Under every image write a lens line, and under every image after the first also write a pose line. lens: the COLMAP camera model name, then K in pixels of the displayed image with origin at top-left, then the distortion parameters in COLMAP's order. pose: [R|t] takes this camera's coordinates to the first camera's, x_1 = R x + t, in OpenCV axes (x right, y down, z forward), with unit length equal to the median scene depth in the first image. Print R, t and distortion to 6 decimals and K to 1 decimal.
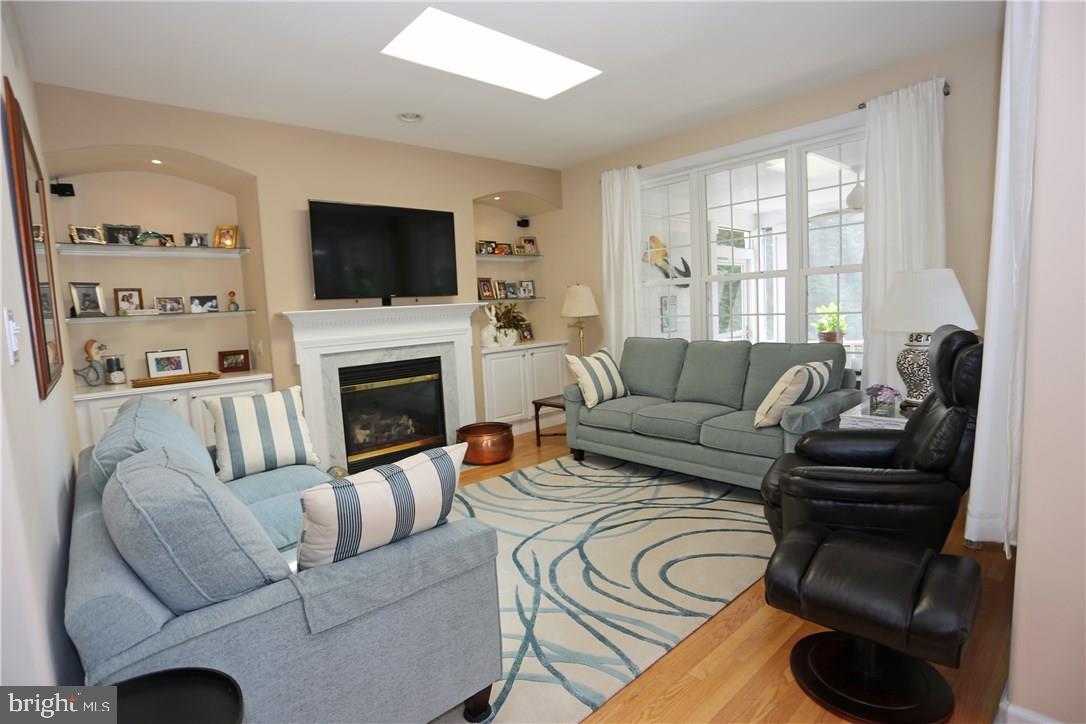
lens RADIAL K [[531.4, 0, 543.0], [0, 531.4, 362.0], [0, 0, 1]] dist [-0.087311, 0.041977]
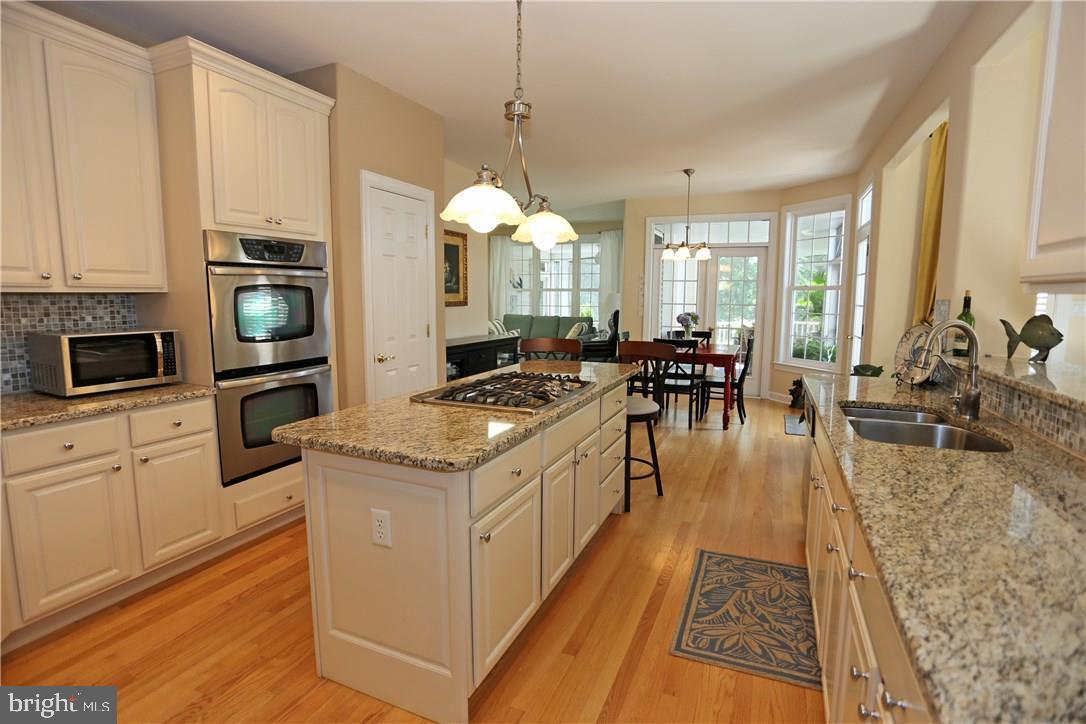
lens RADIAL K [[531.4, 0, 543.0], [0, 531.4, 362.0], [0, 0, 1]] dist [-0.087311, 0.041977]
pose [[0.902506, 0.006319, 0.430630, -0.779177], [-0.004998, 0.999979, -0.004200, 0.192331], [-0.430647, 0.001638, 0.902519, -1.286086]]
